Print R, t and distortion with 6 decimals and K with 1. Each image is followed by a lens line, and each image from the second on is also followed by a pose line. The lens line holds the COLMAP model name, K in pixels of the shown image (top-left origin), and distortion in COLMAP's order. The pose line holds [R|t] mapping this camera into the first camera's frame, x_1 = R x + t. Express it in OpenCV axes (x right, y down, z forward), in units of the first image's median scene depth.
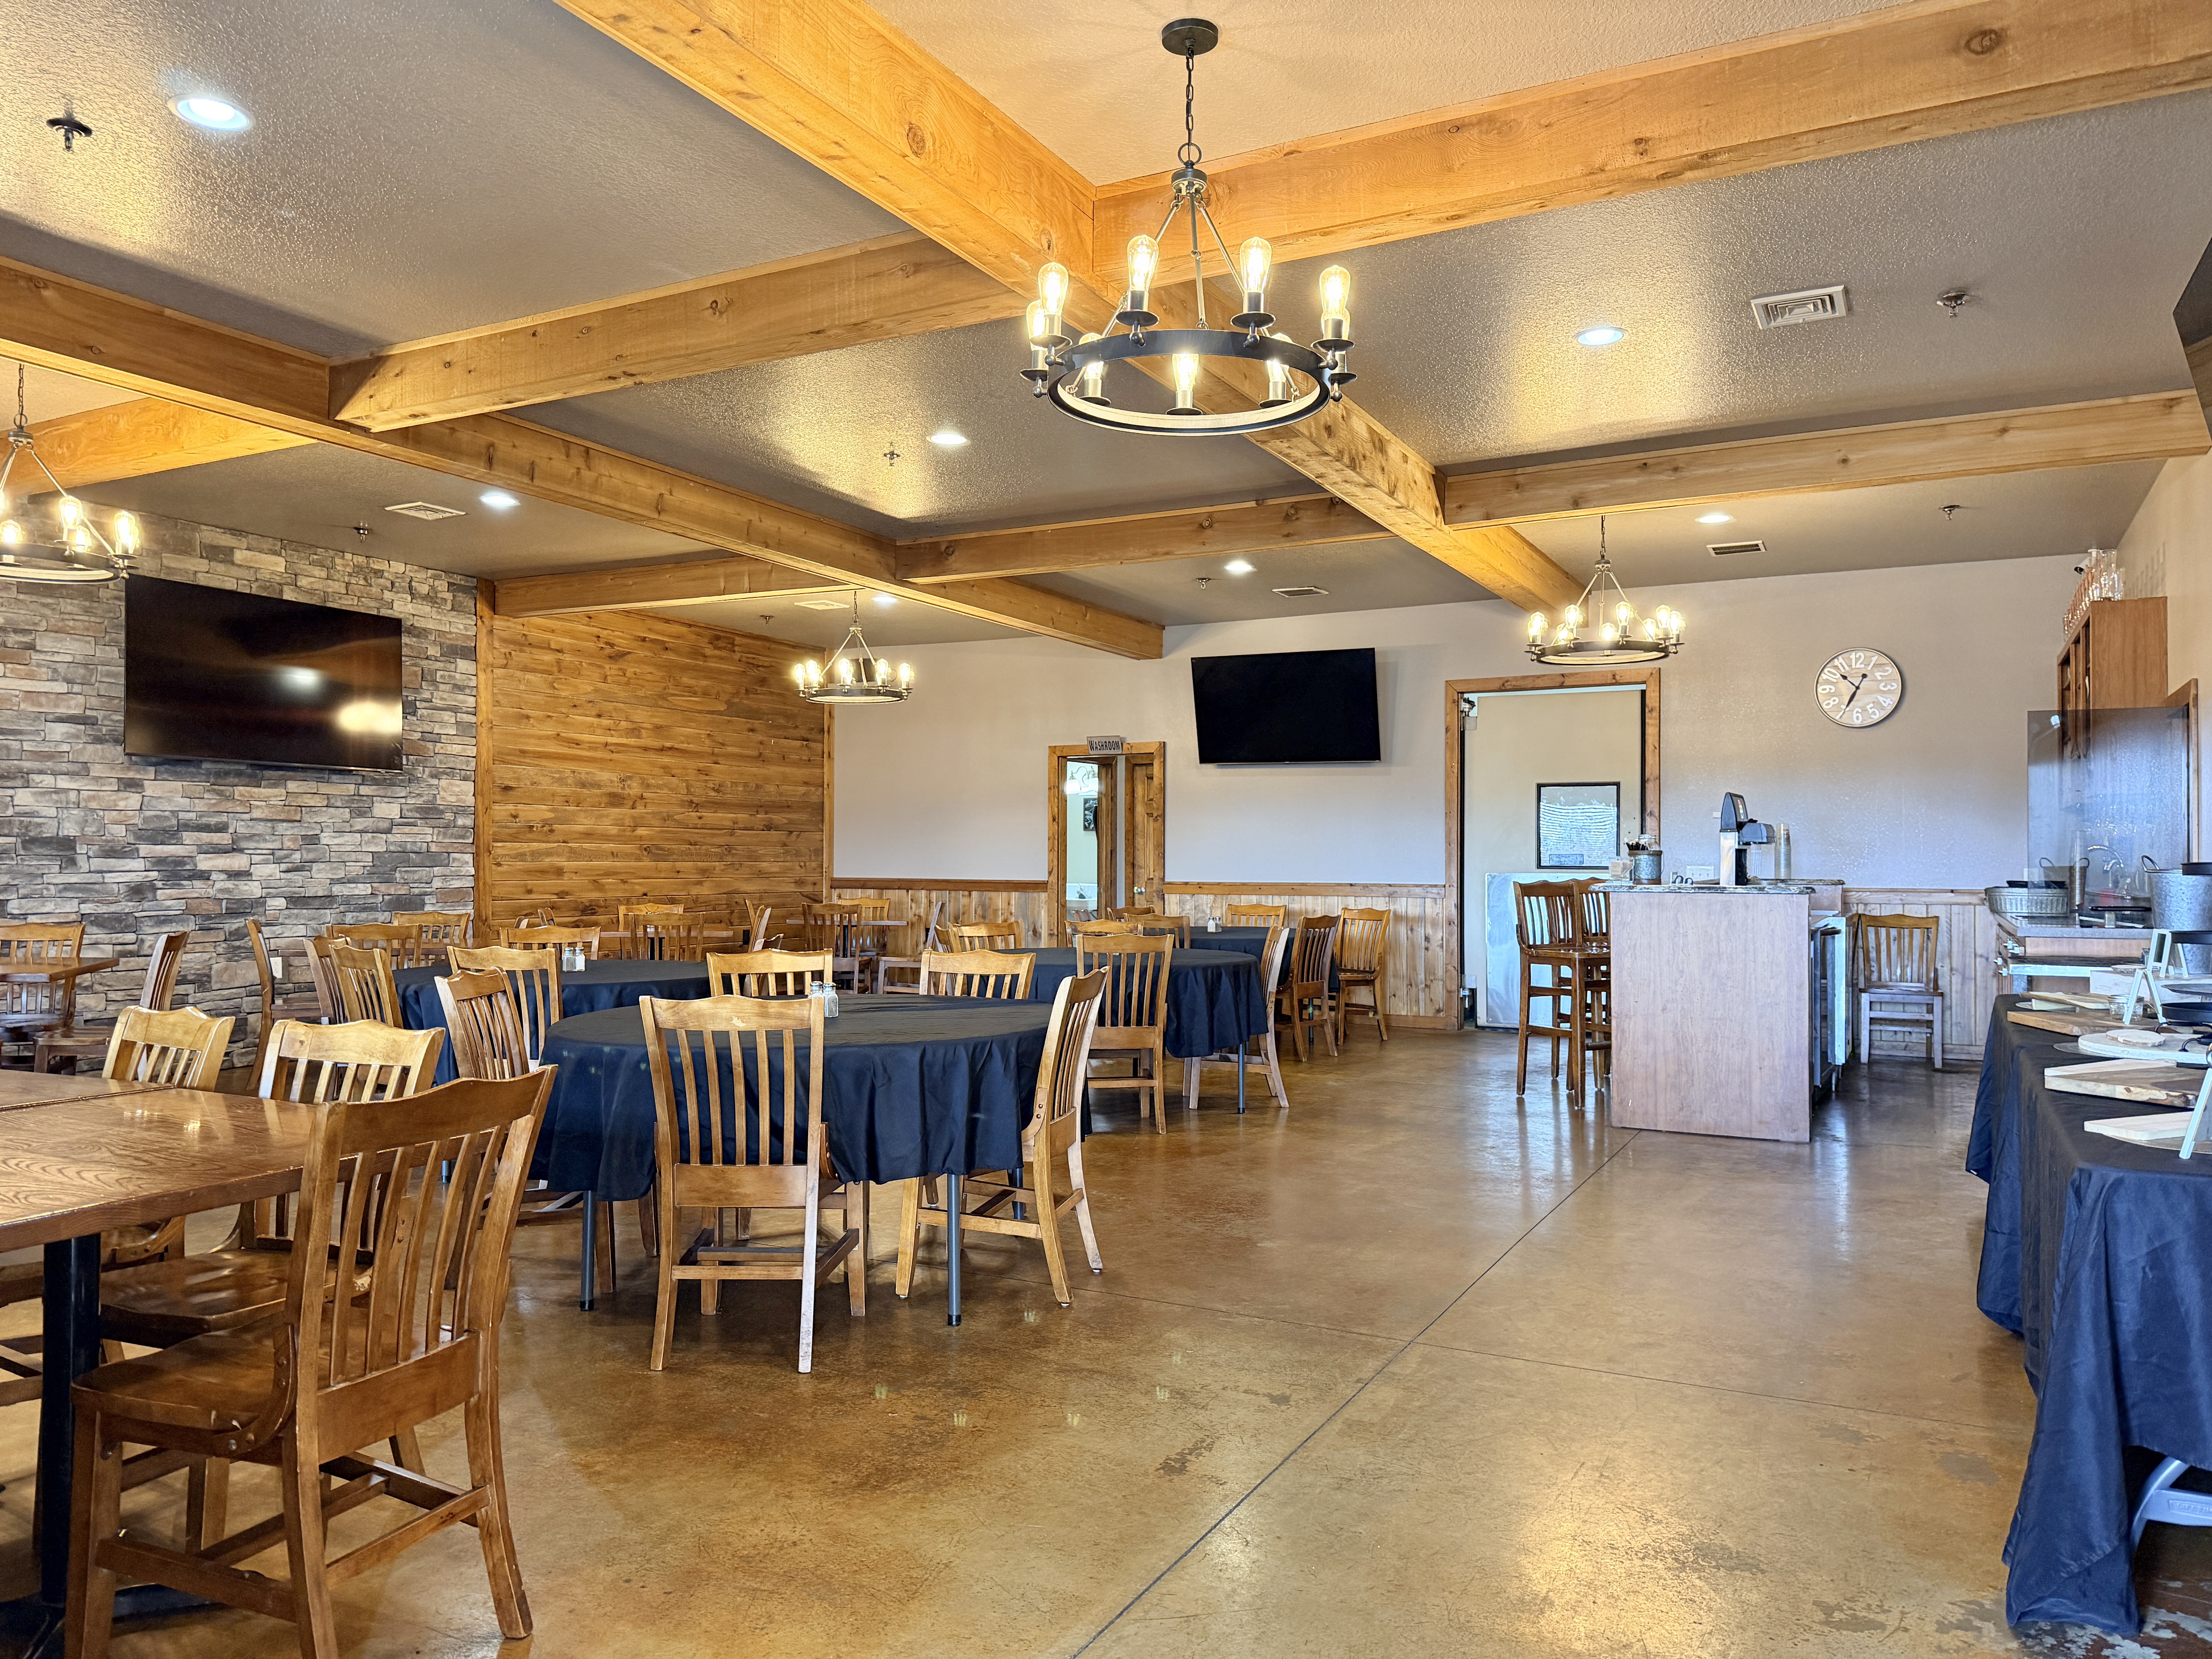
lens RADIAL K [[1546.9, 0, 1109.9], [0, 1546.9, 857.9], [0, 0, 1]] dist [0.050143, -0.040415]
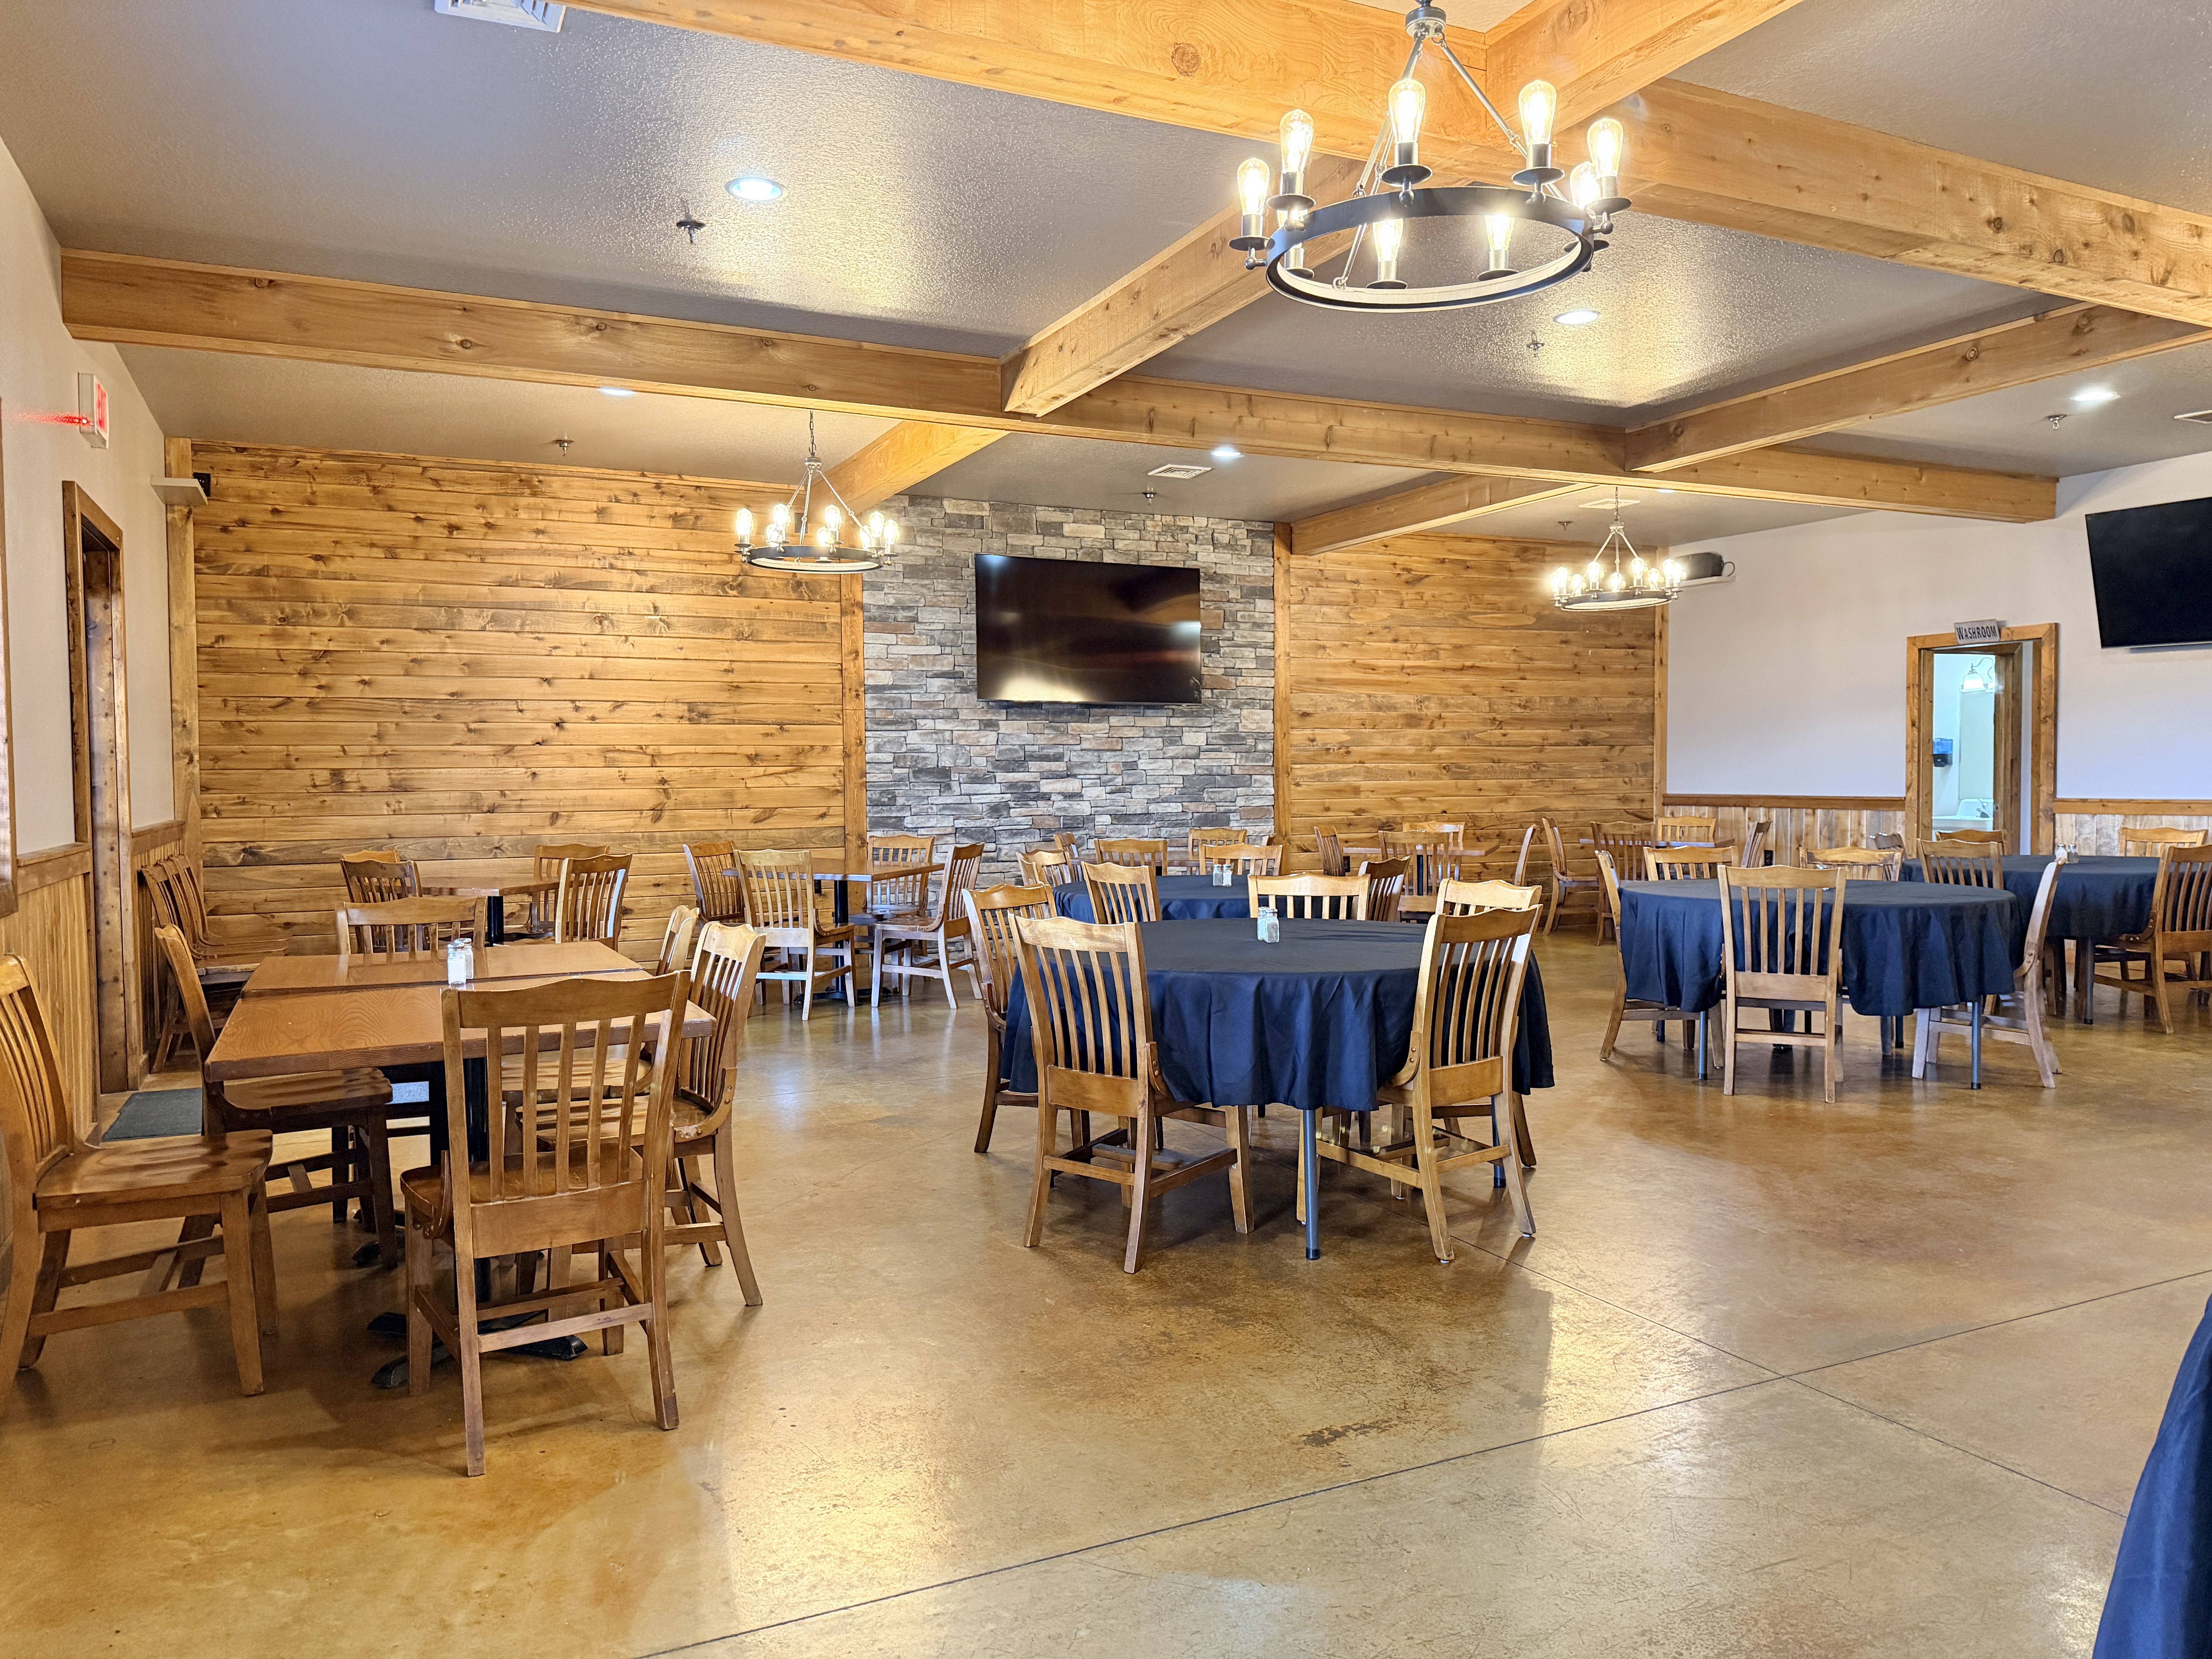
lens RADIAL K [[1527.1, 0, 1106.0], [0, 1527.1, 829.5], [0, 0, 1]] dist [0.258073, -0.383736]
pose [[0.809168, 0.010443, -0.587484, 0.140339], [0.012160, 0.999330, 0.034513, -0.003328], [0.587451, -0.035071, 0.808499, 0.050500]]
